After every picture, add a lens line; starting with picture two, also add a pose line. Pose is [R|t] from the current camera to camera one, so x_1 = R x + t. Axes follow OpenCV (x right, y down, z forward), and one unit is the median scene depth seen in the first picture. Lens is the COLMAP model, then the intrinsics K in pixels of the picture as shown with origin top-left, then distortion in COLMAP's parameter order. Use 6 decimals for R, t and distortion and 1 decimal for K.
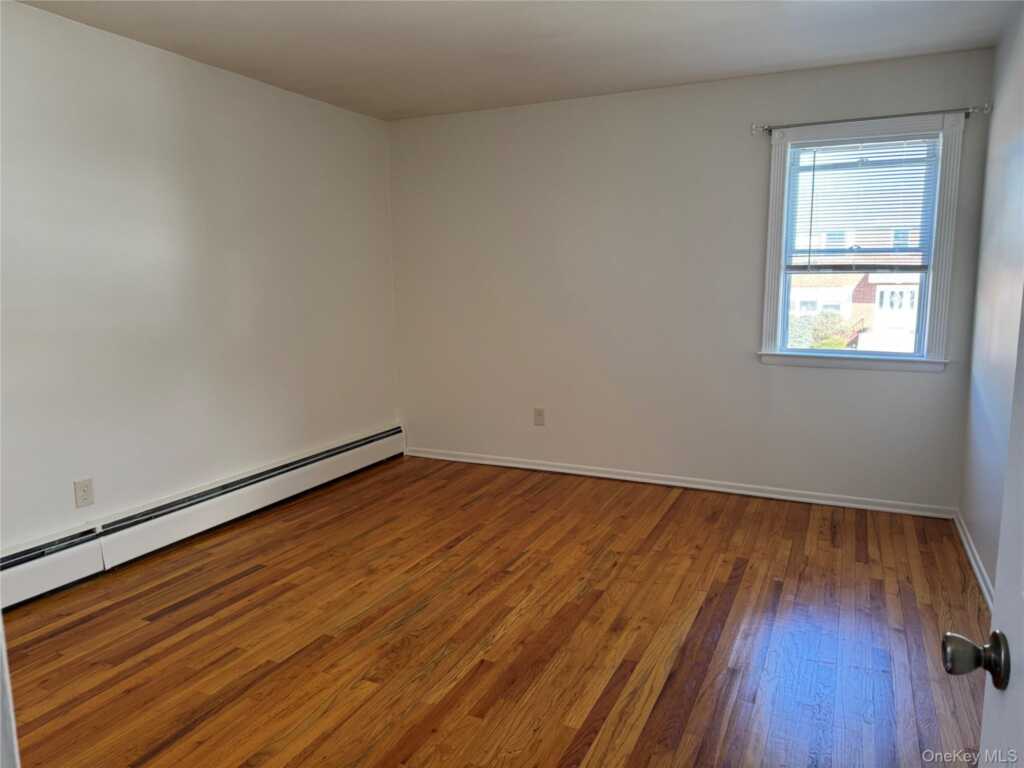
lens RADIAL K [[727.2, 0, 520.7], [0, 727.2, 386.4], [0, 0, 1]] dist [0.027319, -0.000787]
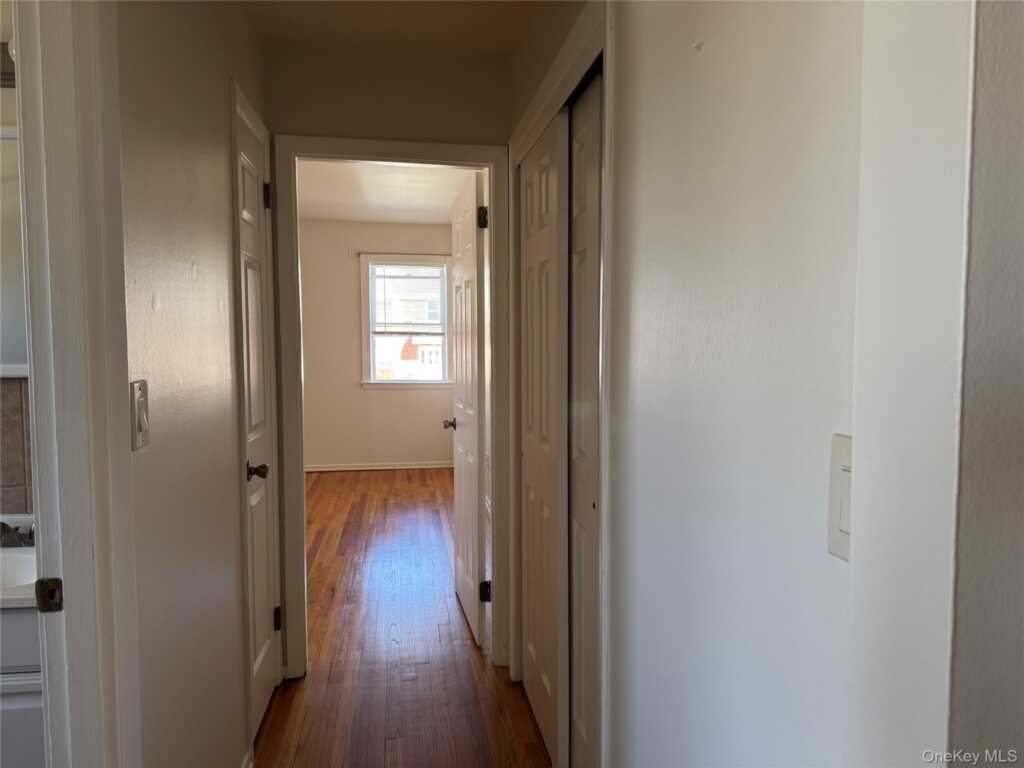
lens RADIAL K [[727.2, 0, 515.0], [0, 727.2, 383.1], [0, 0, 1]] dist [0.027319, -0.000787]
pose [[0.835565, -0.028401, 0.548656, -0.307040], [0.076380, 0.994970, -0.064816, 0.093590], [-0.544056, 0.096064, 0.833532, -0.610929]]
